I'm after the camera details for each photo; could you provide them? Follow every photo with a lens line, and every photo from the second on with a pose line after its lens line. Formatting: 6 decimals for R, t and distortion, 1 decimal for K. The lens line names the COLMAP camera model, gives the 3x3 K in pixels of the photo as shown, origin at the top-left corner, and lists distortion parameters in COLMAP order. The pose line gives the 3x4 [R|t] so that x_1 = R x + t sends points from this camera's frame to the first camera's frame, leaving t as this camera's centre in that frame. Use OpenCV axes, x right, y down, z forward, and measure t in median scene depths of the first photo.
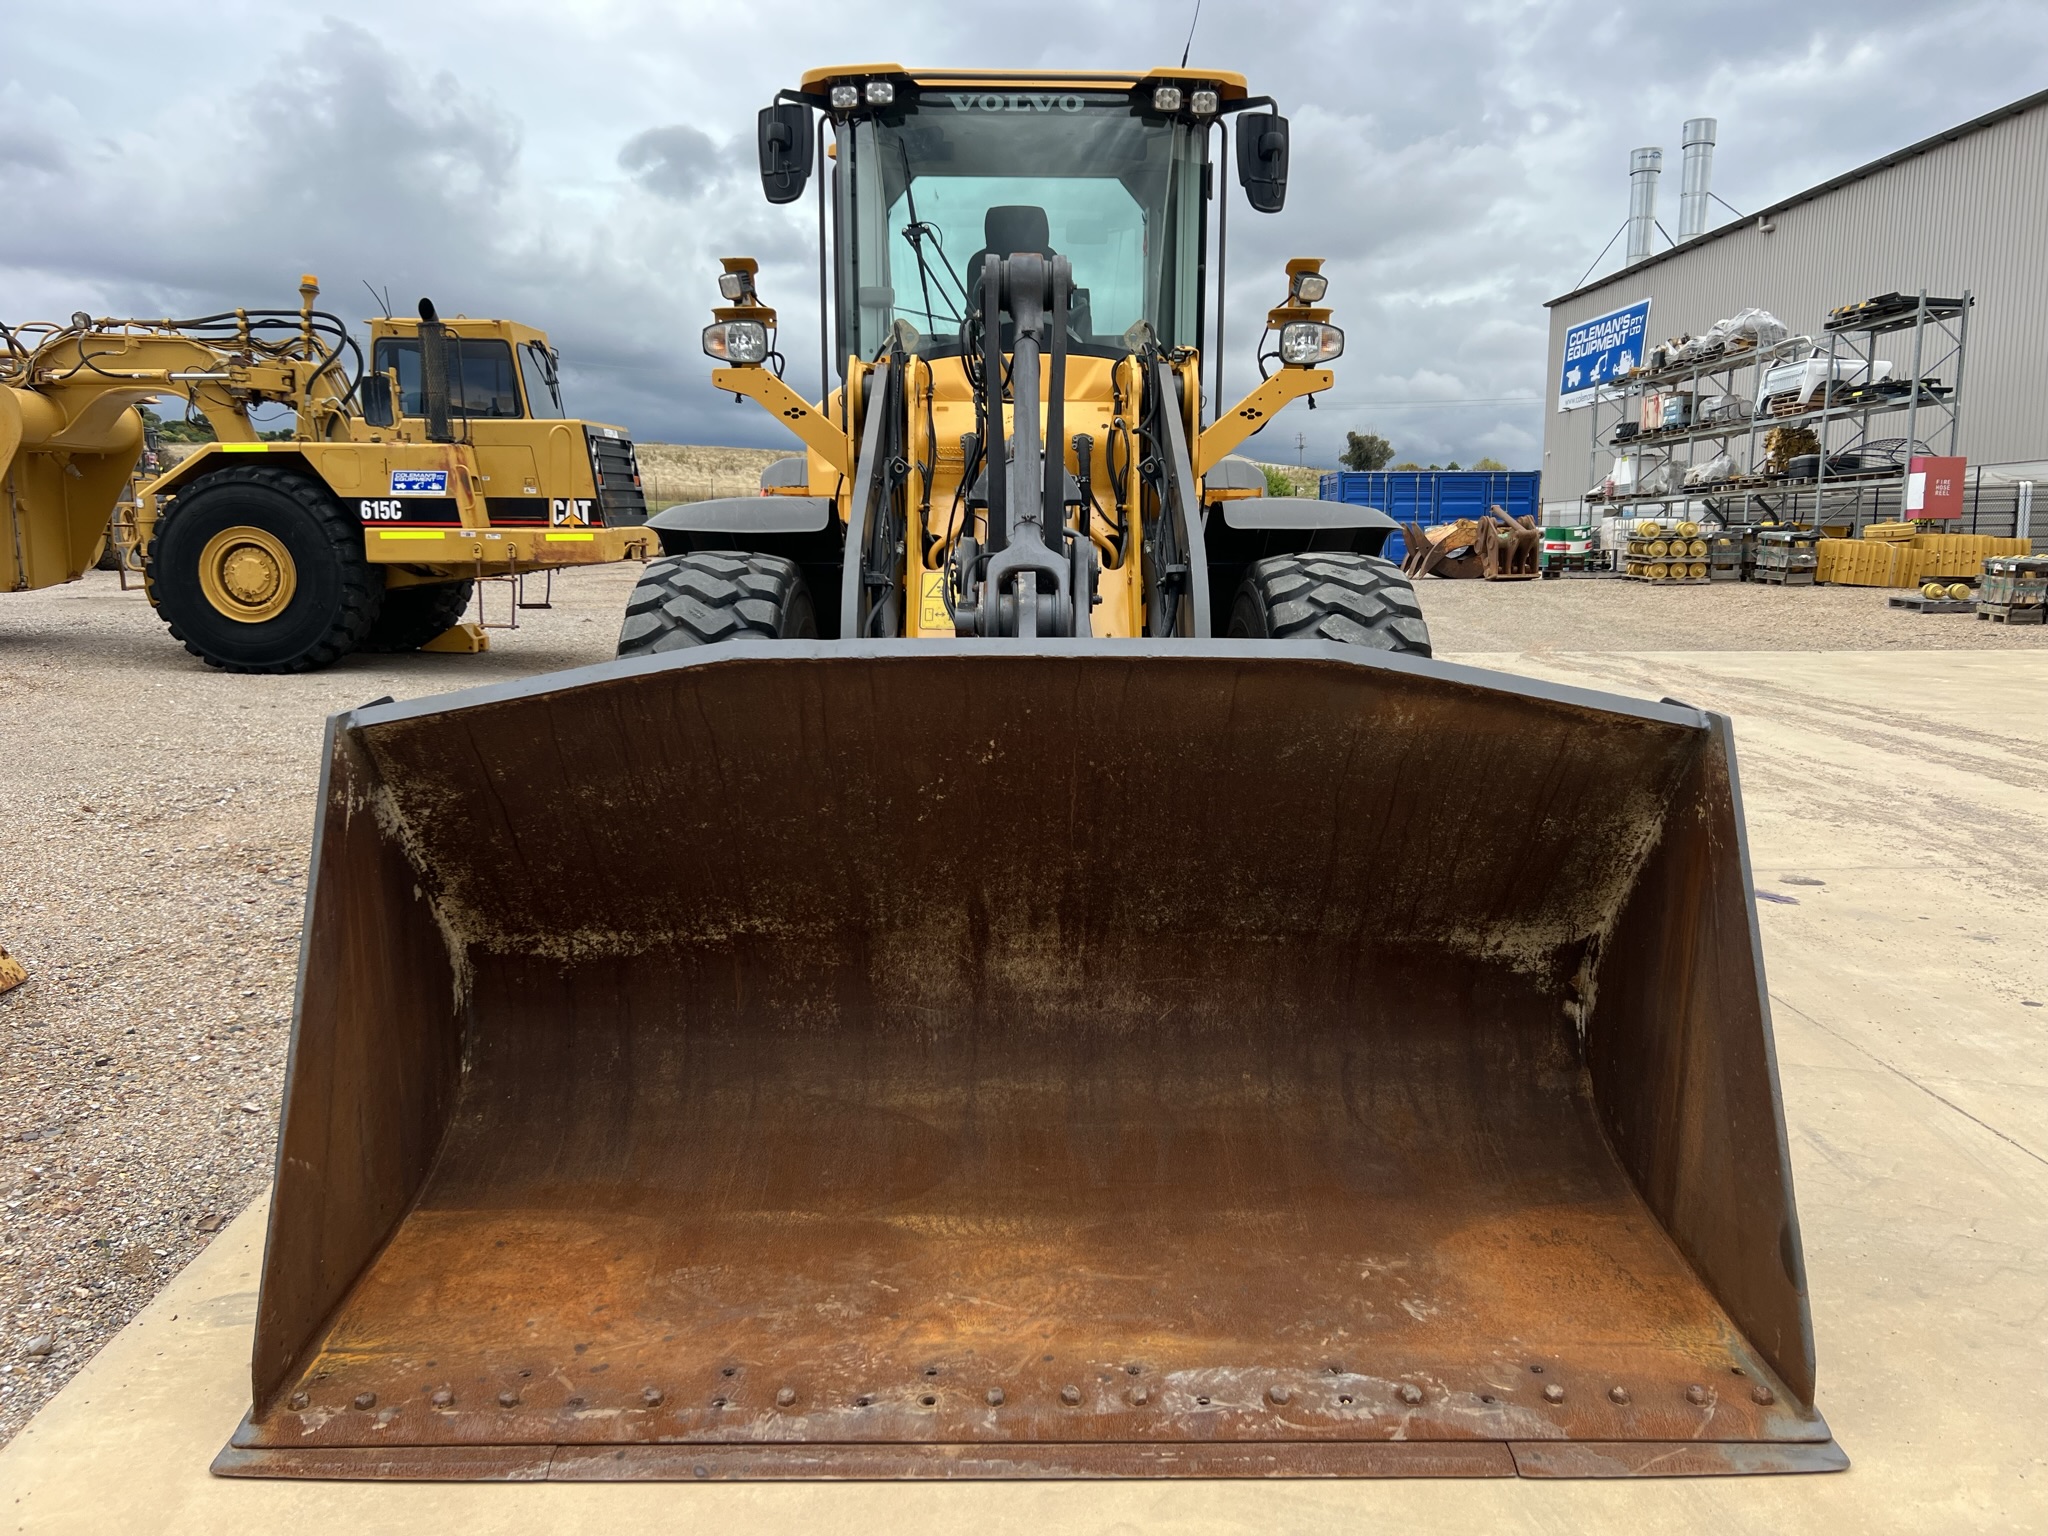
lens RADIAL K [[1536.5, 0, 1024.0], [0, 1536.5, 768.0], [0, 0, 1]] dist [0.002576, 0.029736]
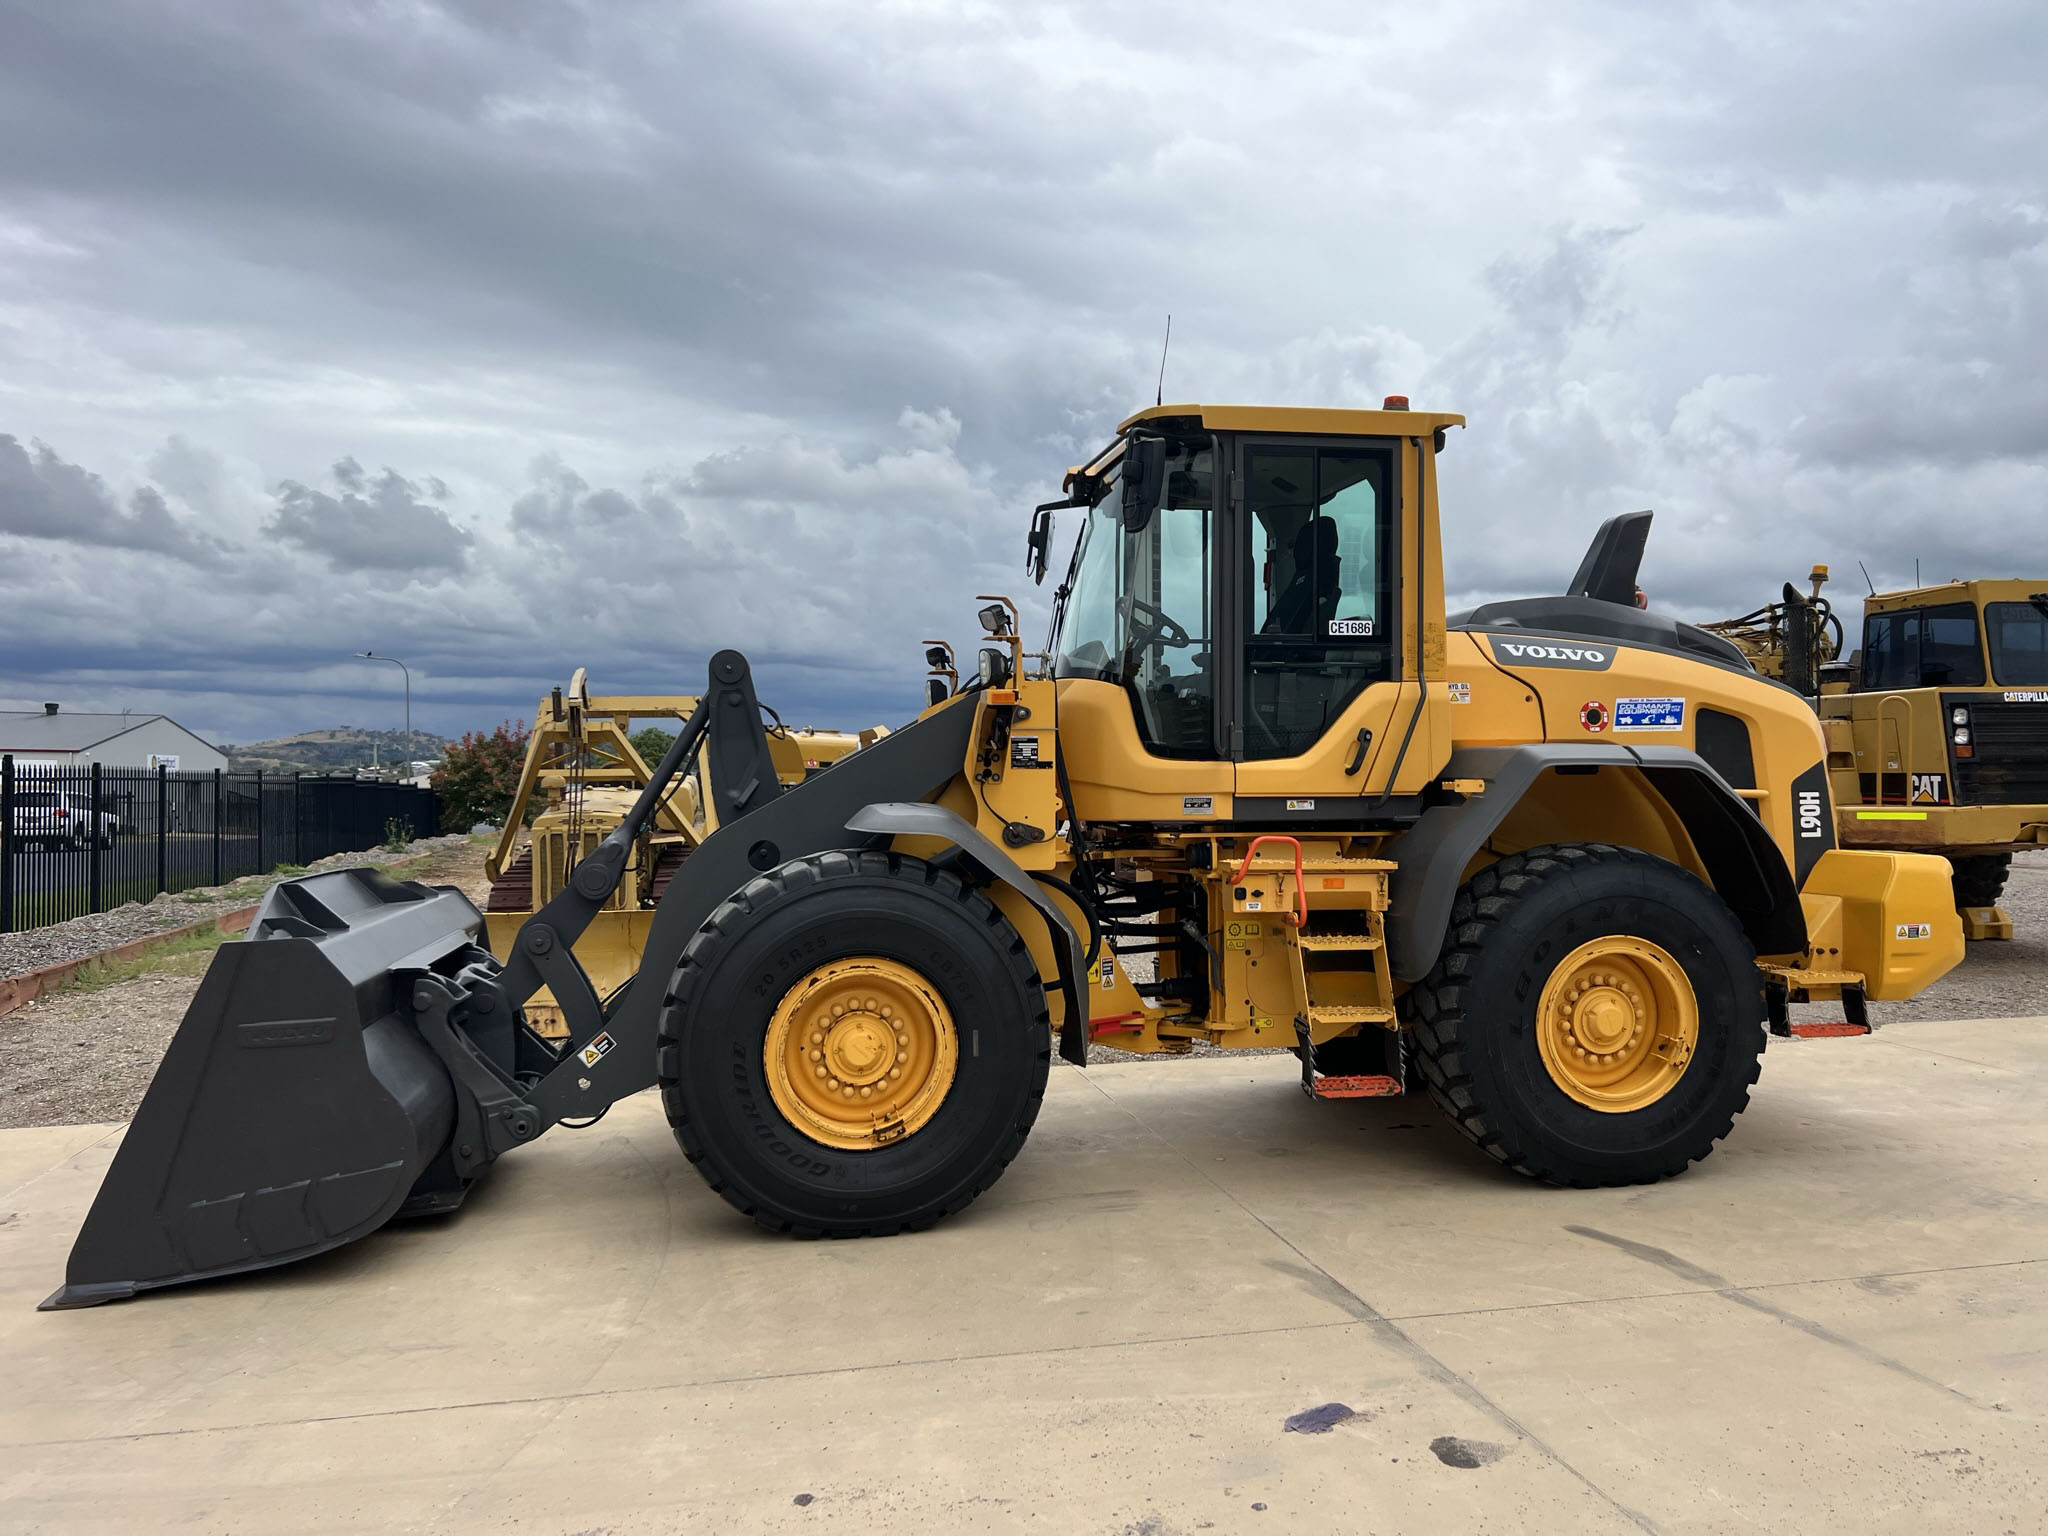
lens RADIAL K [[1536.5, 0, 1024.0], [0, 1536.5, 768.0], [0, 0, 1]] dist [0.002576, 0.029736]
pose [[0.171279, -0.007244, -0.985196, 0.678504], [-0.157343, 0.986937, -0.034612, -0.086859], [0.972577, 0.160942, 0.167902, 0.453765]]
